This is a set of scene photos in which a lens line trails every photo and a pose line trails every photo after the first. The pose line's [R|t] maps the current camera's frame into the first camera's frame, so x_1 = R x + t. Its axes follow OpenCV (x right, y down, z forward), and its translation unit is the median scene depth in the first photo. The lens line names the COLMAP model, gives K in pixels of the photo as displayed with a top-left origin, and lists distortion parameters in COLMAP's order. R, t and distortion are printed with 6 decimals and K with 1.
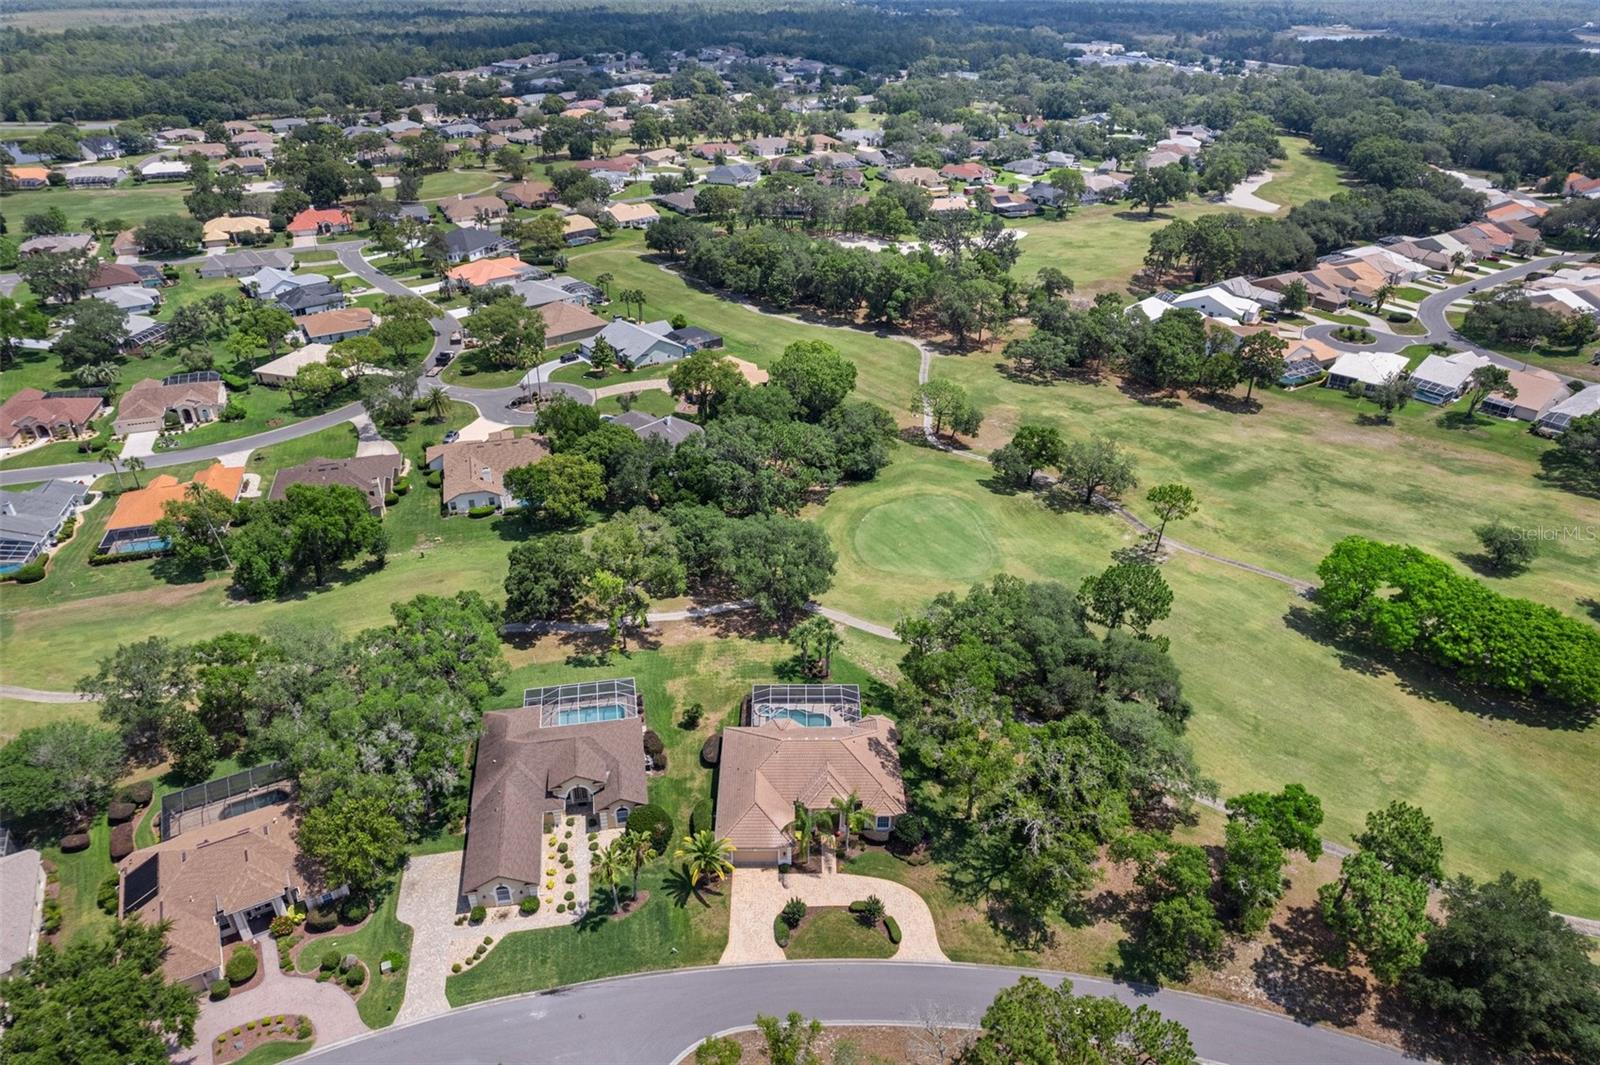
lens RADIAL K [[1041.9, 0, 800.0], [0, 1041.9, 532.5], [0, 0, 1]] dist [-0.010198, -0.003687]
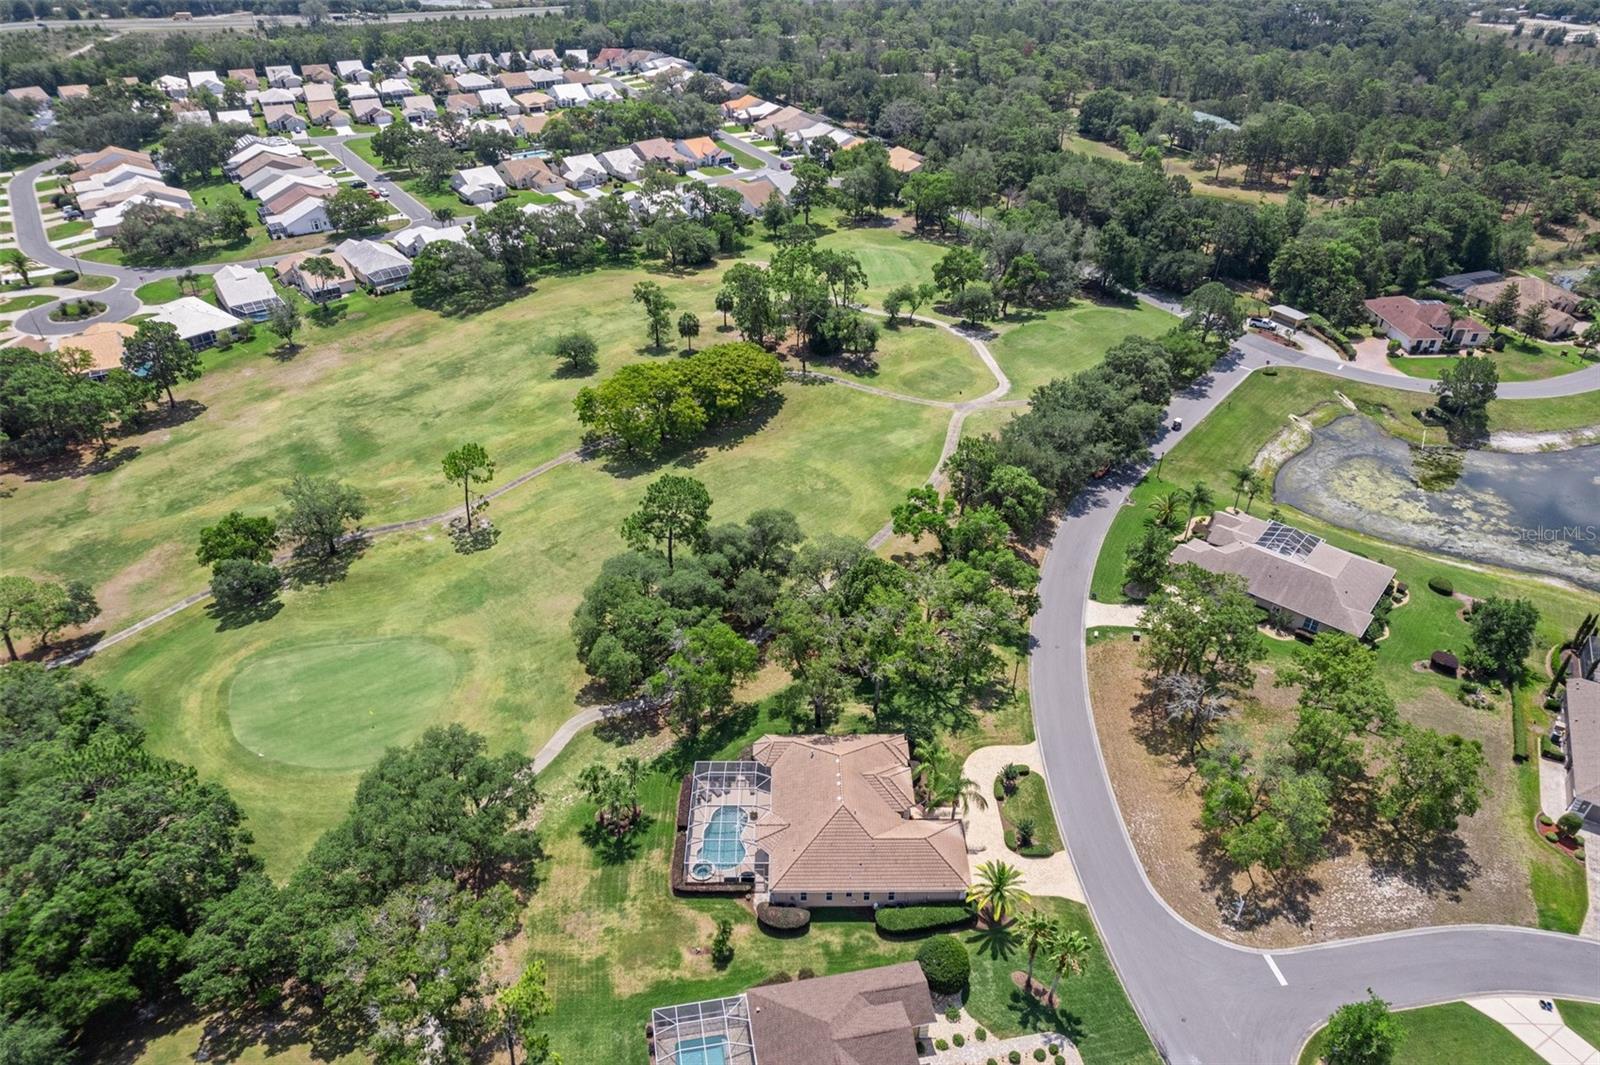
lens RADIAL K [[1041.9, 0, 800.0], [0, 1041.9, 532.5], [0, 0, 1]] dist [-0.010198, -0.003687]
pose [[0.007472, -0.563681, 0.825959, -0.687800], [0.489644, 0.722248, 0.488473, -0.461707], [-0.871891, 0.400776, 0.281399, 0.781453]]
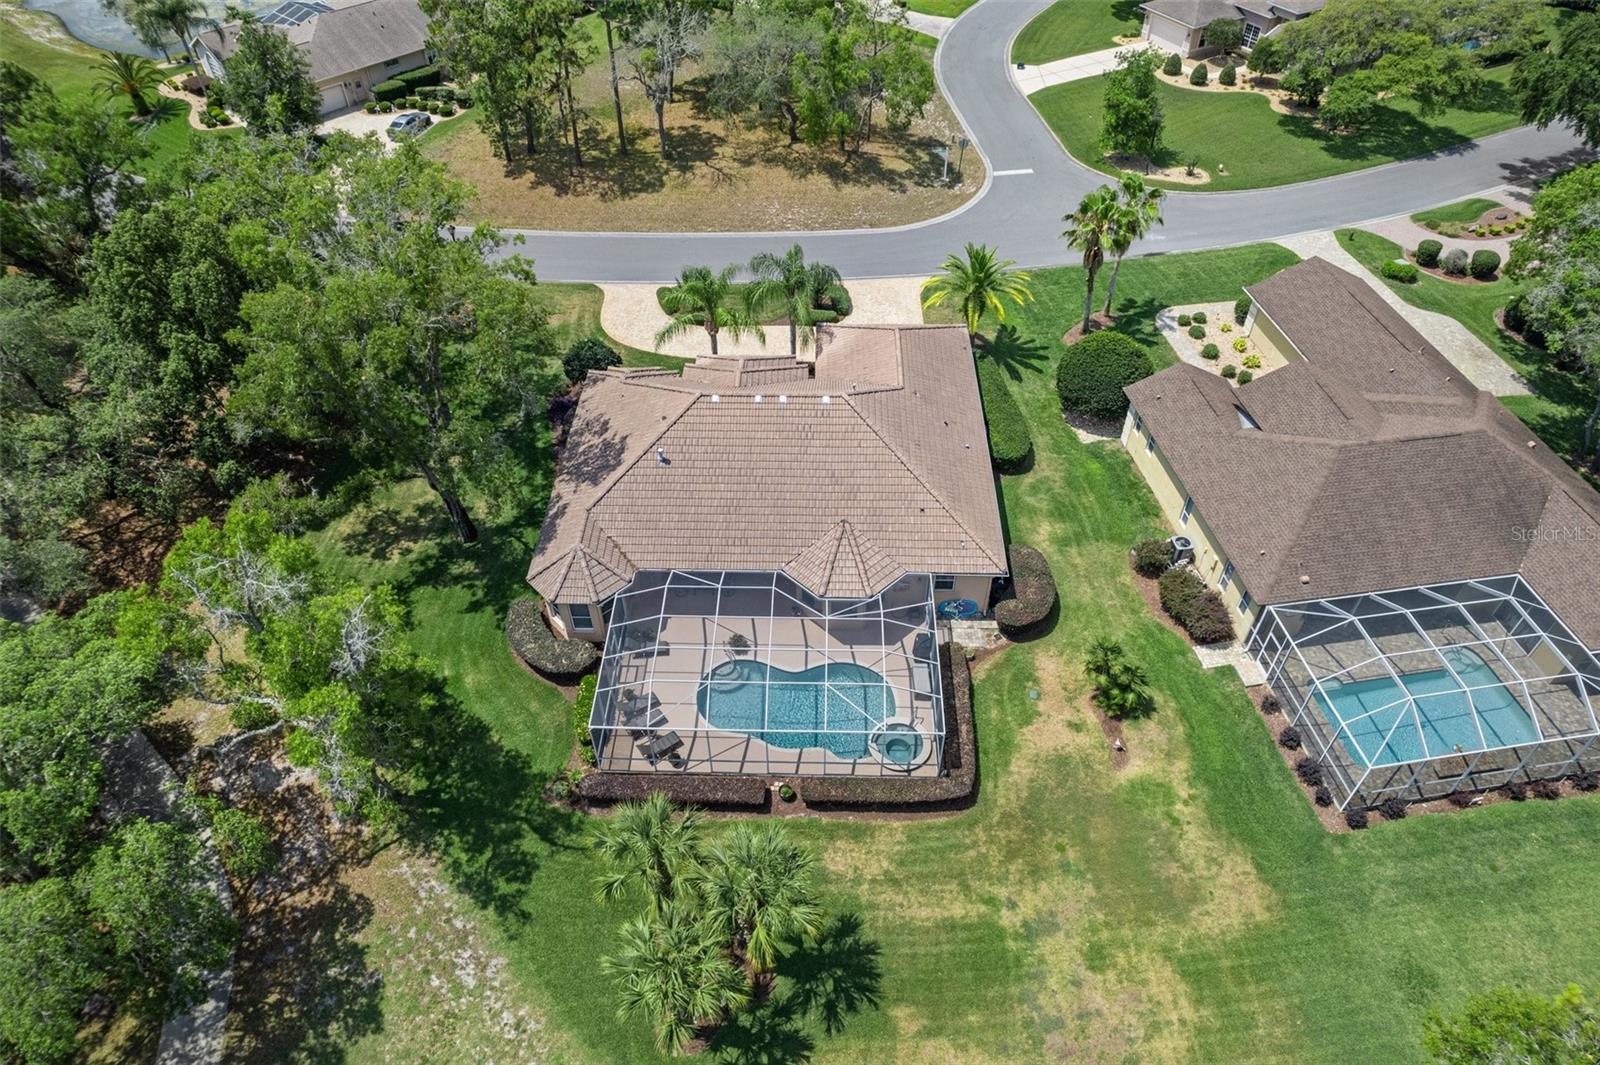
lens RADIAL K [[1041.9, 0, 800.0], [0, 1041.9, 532.5], [0, 0, 1]] dist [-0.010198, -0.003687]
pose [[-0.999306, -0.028364, 0.024135, -0.012155], [0.014879, 0.290027, 0.956903, -0.195110], [-0.034142, 0.956598, -0.289404, 1.315968]]
